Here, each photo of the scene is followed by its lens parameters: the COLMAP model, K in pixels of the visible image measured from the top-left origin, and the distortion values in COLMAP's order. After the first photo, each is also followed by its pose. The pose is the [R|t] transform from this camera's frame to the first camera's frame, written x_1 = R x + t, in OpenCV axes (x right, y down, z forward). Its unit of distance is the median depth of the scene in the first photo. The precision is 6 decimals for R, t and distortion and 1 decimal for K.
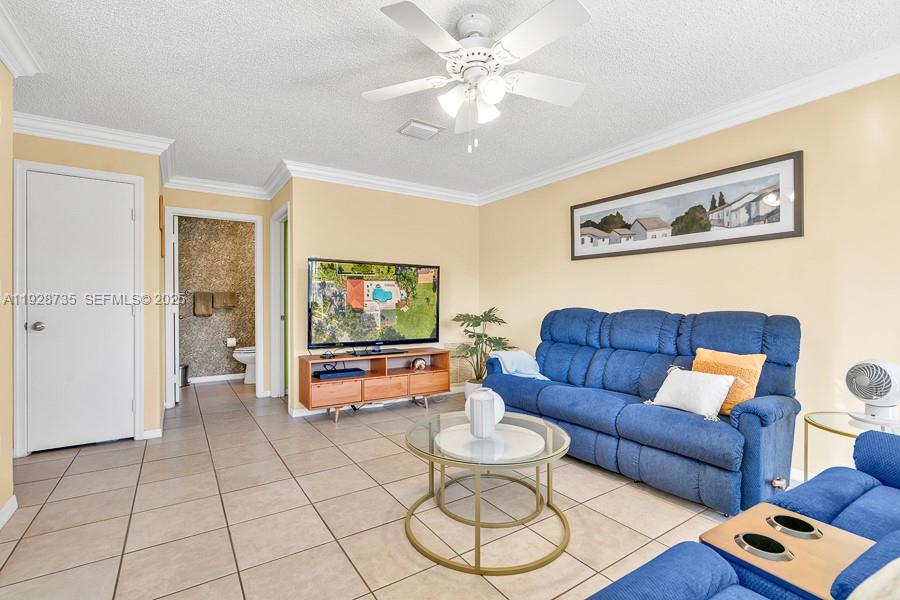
lens RADIAL K [[409.4, 0, 448.8], [0, 409.4, 294.5], [0, 0, 1]] dist [-0.001759, -0.000166]
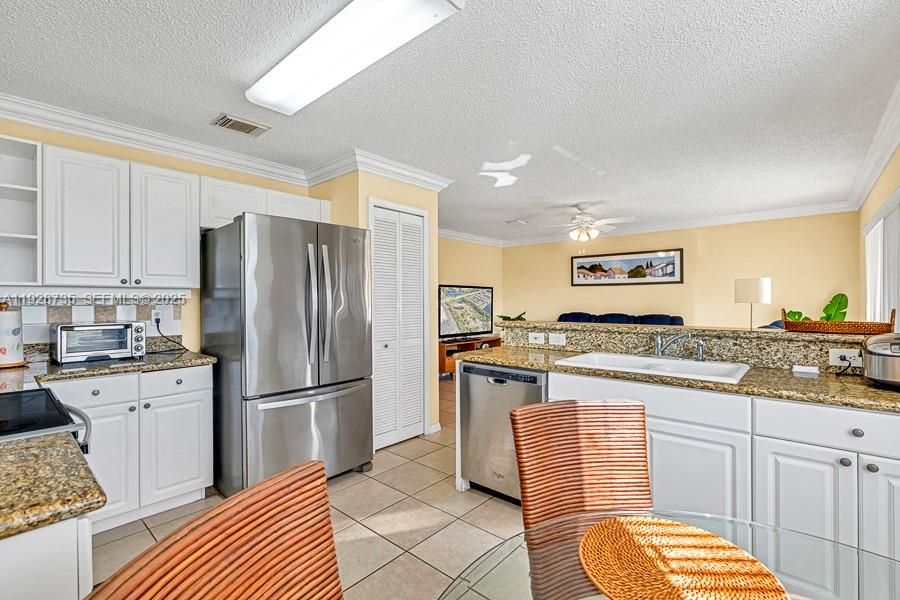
lens RADIAL K [[409.4, 0, 448.8], [0, 409.4, 294.5], [0, 0, 1]] dist [-0.001759, -0.000166]
pose [[0.968071, 0.000959, 0.250673, -0.782003], [-0.002060, 0.999989, 0.004132, -0.059850], [-0.250667, -0.004516, 0.968063, -0.719430]]
